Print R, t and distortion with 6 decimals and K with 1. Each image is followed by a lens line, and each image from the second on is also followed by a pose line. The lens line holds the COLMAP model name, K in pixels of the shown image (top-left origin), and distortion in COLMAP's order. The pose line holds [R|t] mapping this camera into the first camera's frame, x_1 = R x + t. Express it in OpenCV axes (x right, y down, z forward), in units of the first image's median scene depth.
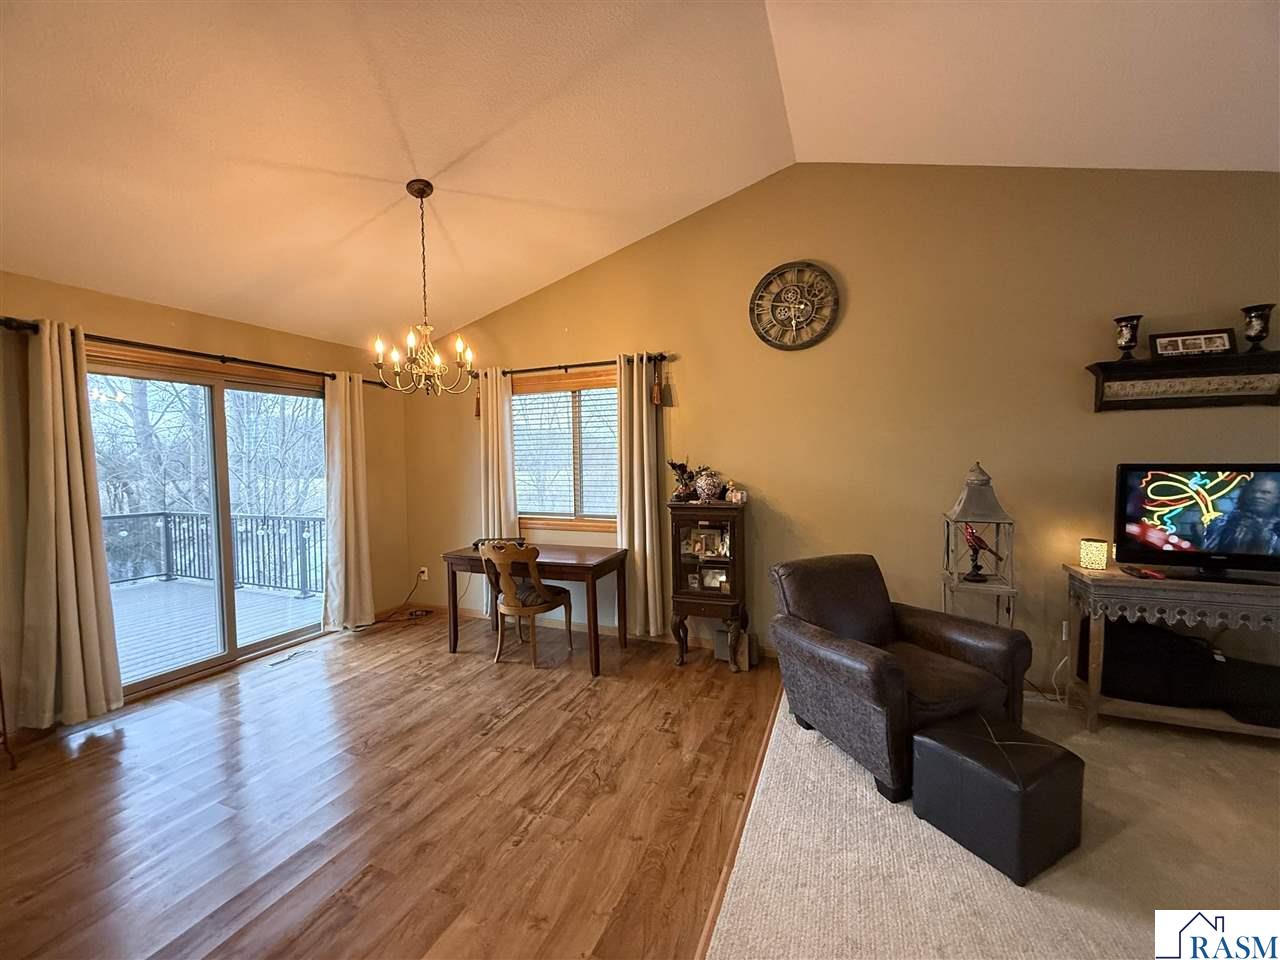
lens RADIAL K [[511.0, 0, 637.4], [0, 511.0, 479.7], [0, 0, 1]] dist [0.000100, 0.000417]
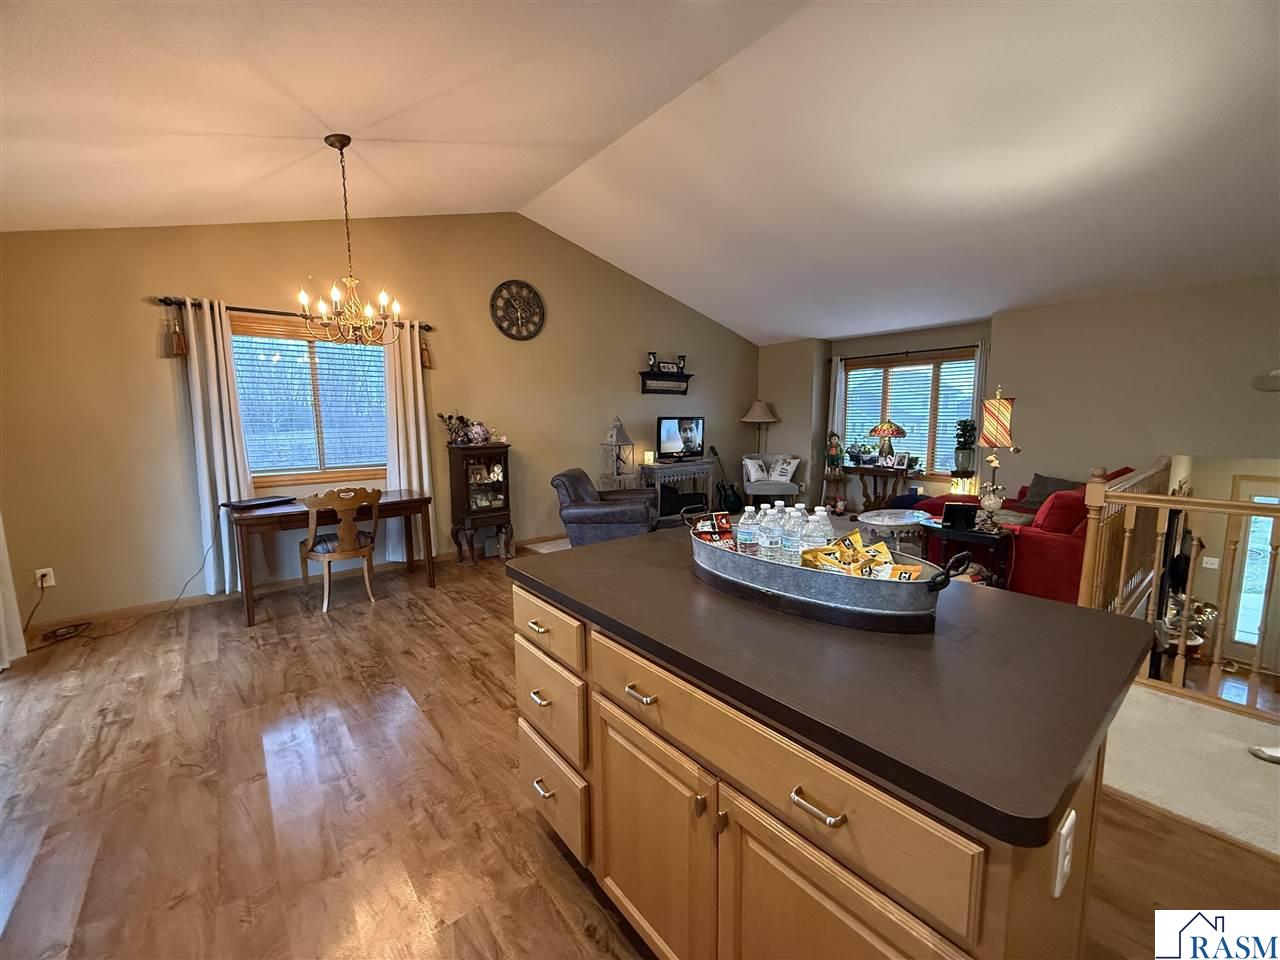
lens RADIAL K [[511.0, 0, 640.8], [0, 511.0, 479.7], [0, 0, 1]] dist [0.000100, 0.000417]
pose [[0.467088, -0.098371, 0.878722, -1.096475], [0.035203, 0.995073, 0.092684, 0.033060], [-0.883510, -0.012358, 0.468250, -0.025995]]
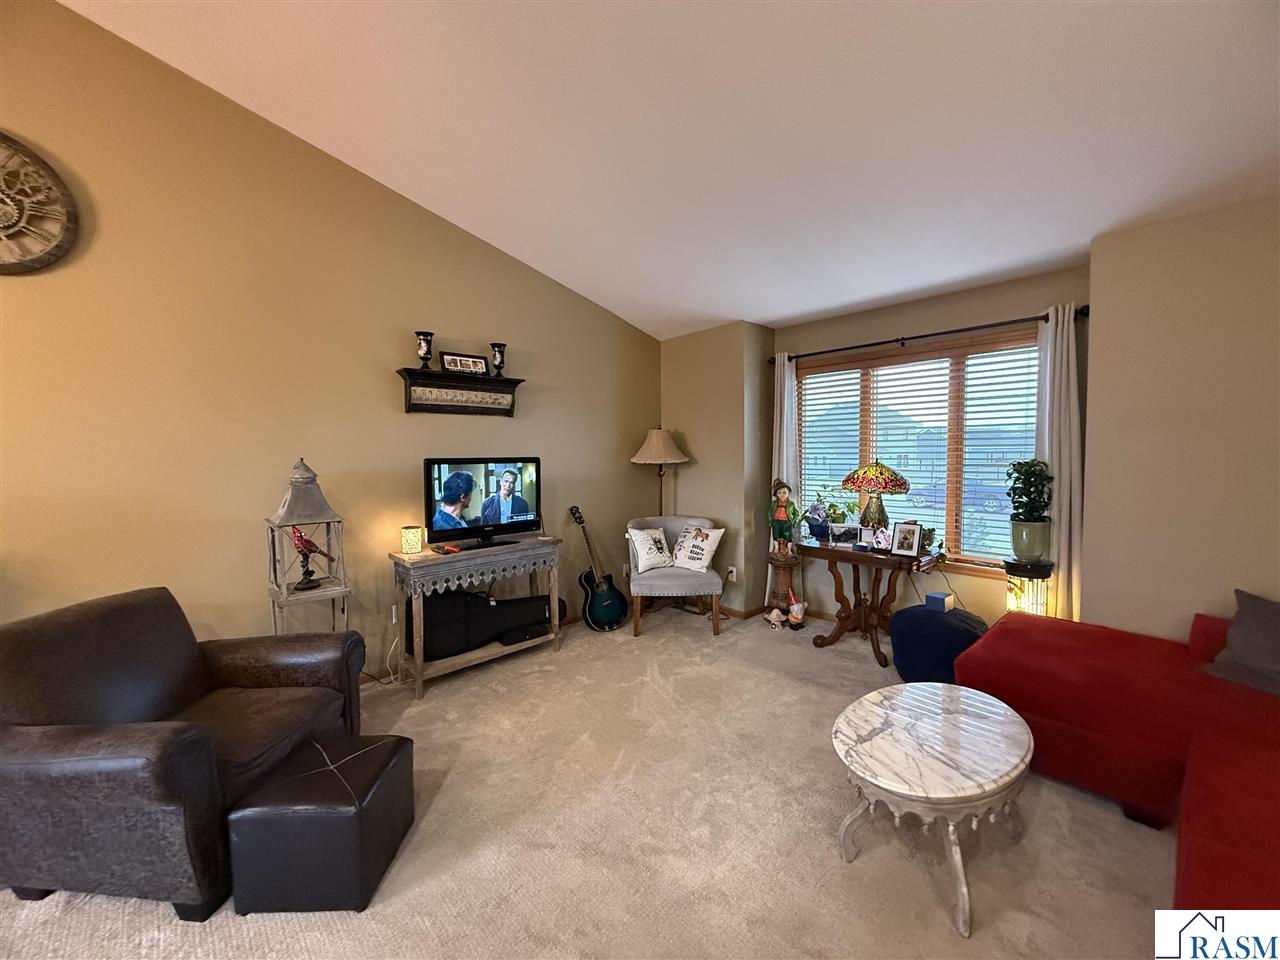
lens RADIAL K [[511.0, 0, 642.2], [0, 511.0, 480.1], [0, 0, 1]] dist [0.000100, 0.000417]
pose [[0.408299, -0.045673, 0.911705, 0.086319], [0.043030, 0.998600, 0.030756, 0.002813], [-0.911834, 0.026673, 0.409693, 0.080383]]
